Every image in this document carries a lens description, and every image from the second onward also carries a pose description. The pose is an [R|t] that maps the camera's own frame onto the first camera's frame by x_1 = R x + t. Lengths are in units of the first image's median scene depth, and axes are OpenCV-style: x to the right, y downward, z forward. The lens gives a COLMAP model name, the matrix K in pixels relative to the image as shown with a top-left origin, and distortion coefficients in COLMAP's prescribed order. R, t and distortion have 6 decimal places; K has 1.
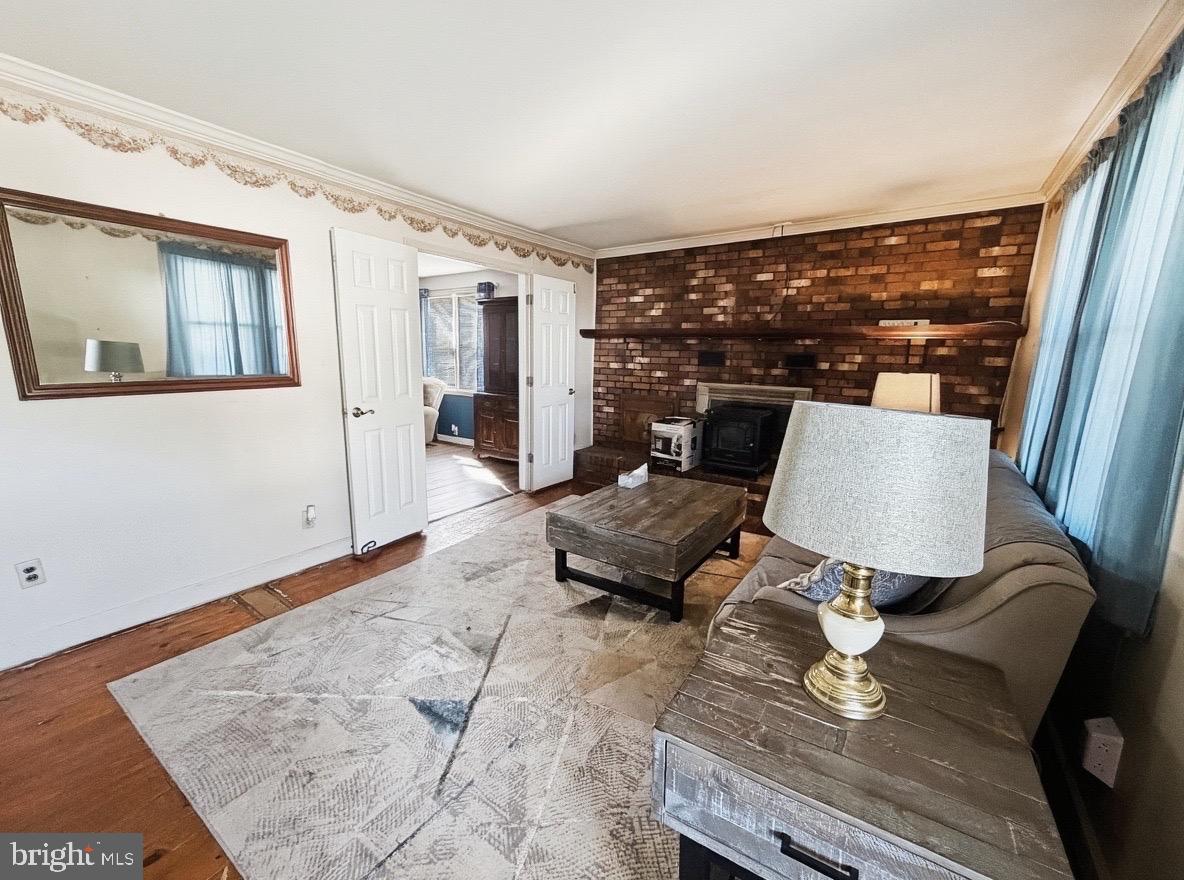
lens RADIAL K [[475.9, 0, 580.0], [0, 475.9, 452.4], [0, 0, 1]] dist [0.000722, -0.000468]
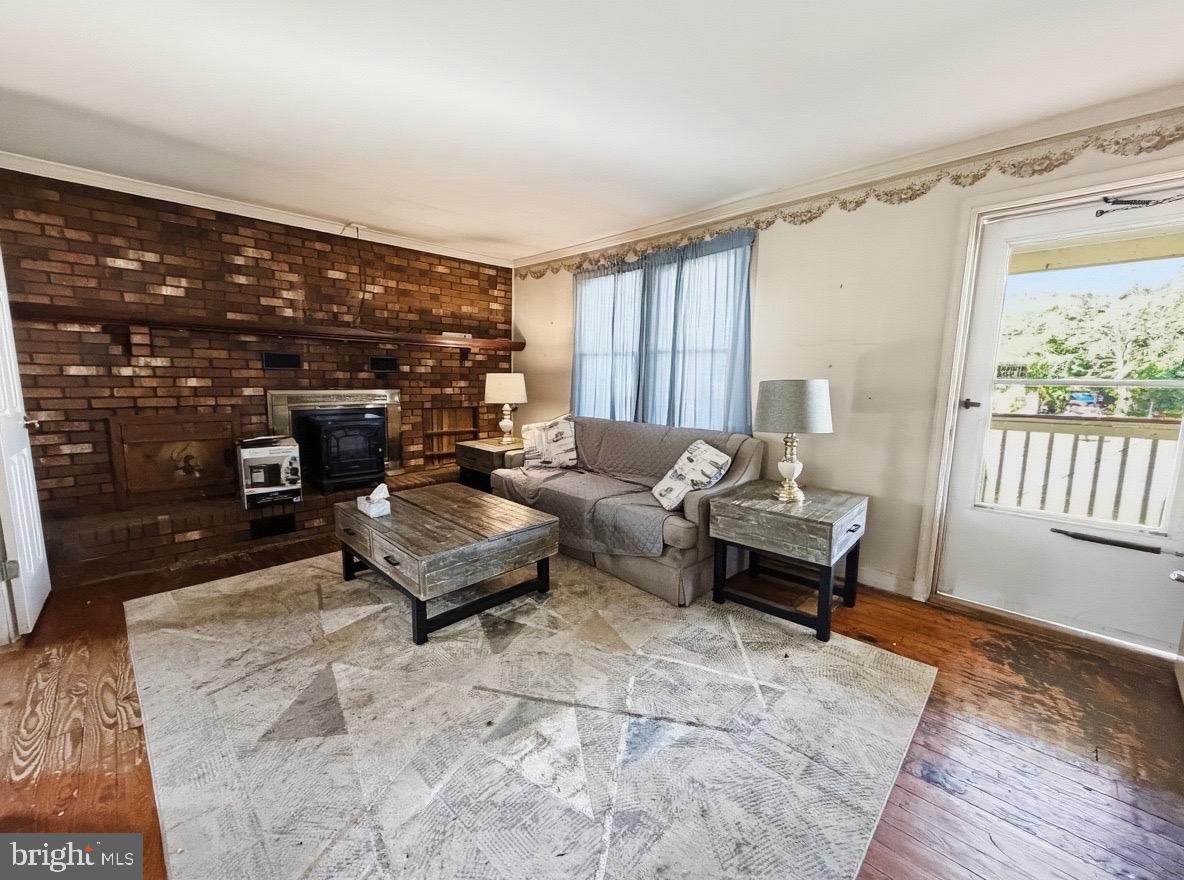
lens RADIAL K [[475.9, 0, 603.0], [0, 475.9, 450.5], [0, 0, 1]] dist [0.000722, -0.000468]
pose [[0.151669, -0.170061, 0.973692, -0.527323], [0.186960, 0.972241, 0.140686, -0.068099], [-0.970589, 0.160703, 0.179253, 0.392097]]
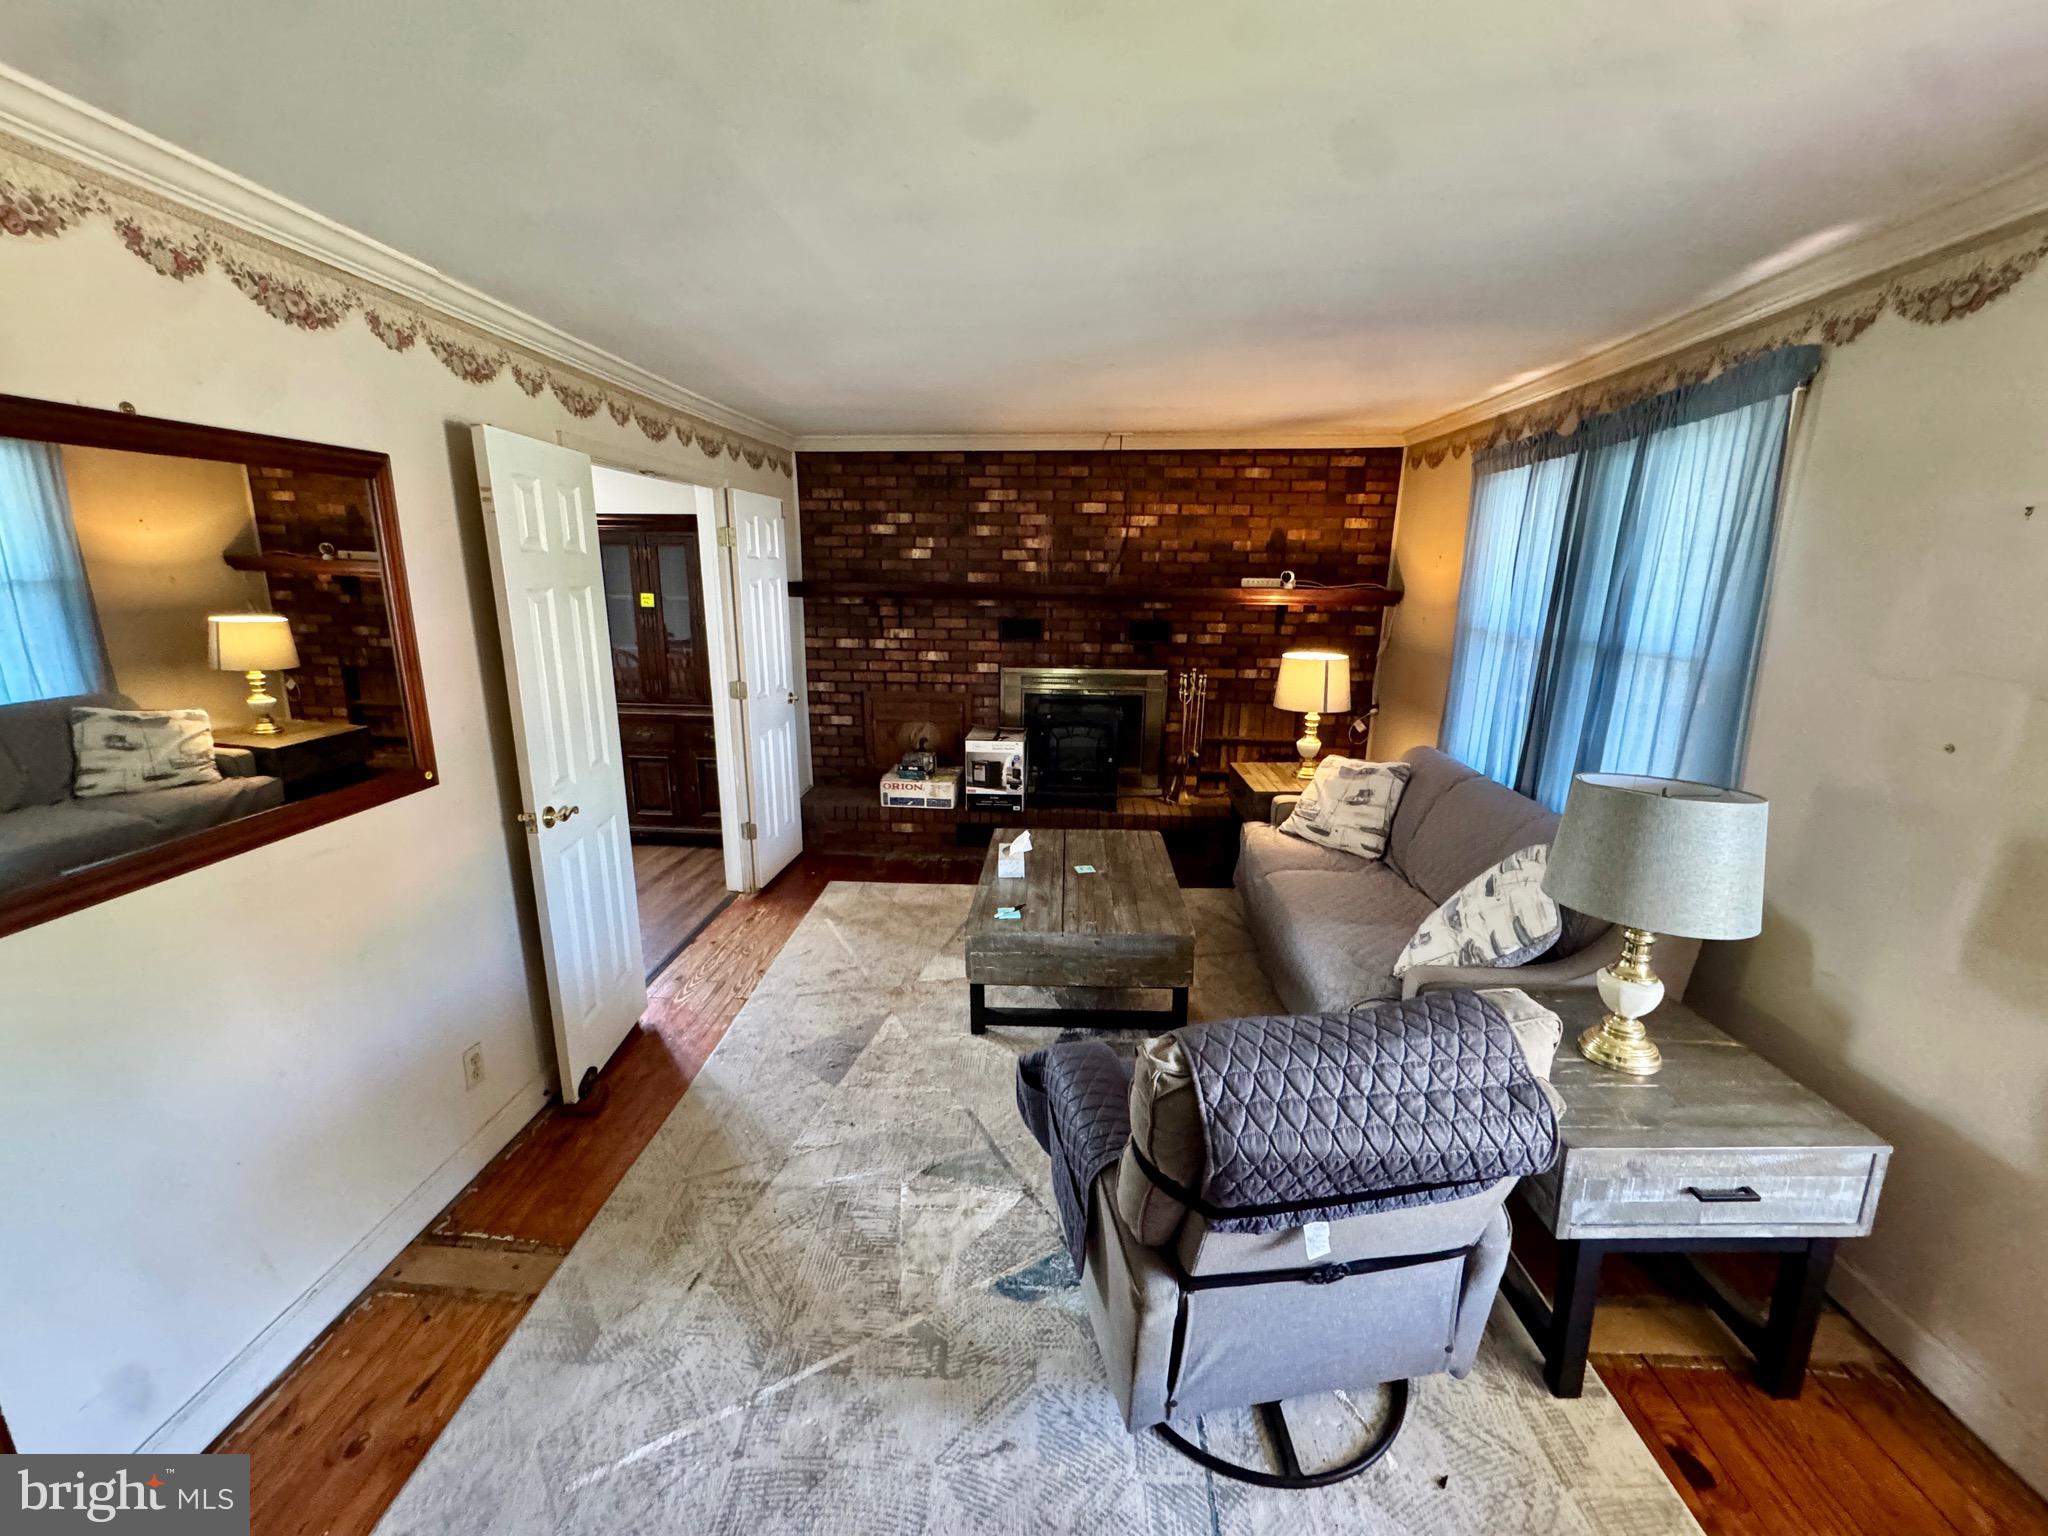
lens RADIAL K [[825.5, 0, 1025.6], [0, 825.5, 807.9], [0, 0, 1]] dist [-0.006375, 0.001192]
pose [[0.845166, -0.161003, 0.509679, -0.369192], [0.116104, 0.986086, 0.118968, -0.104945], [-0.521742, -0.041372, 0.852100, 0.043394]]
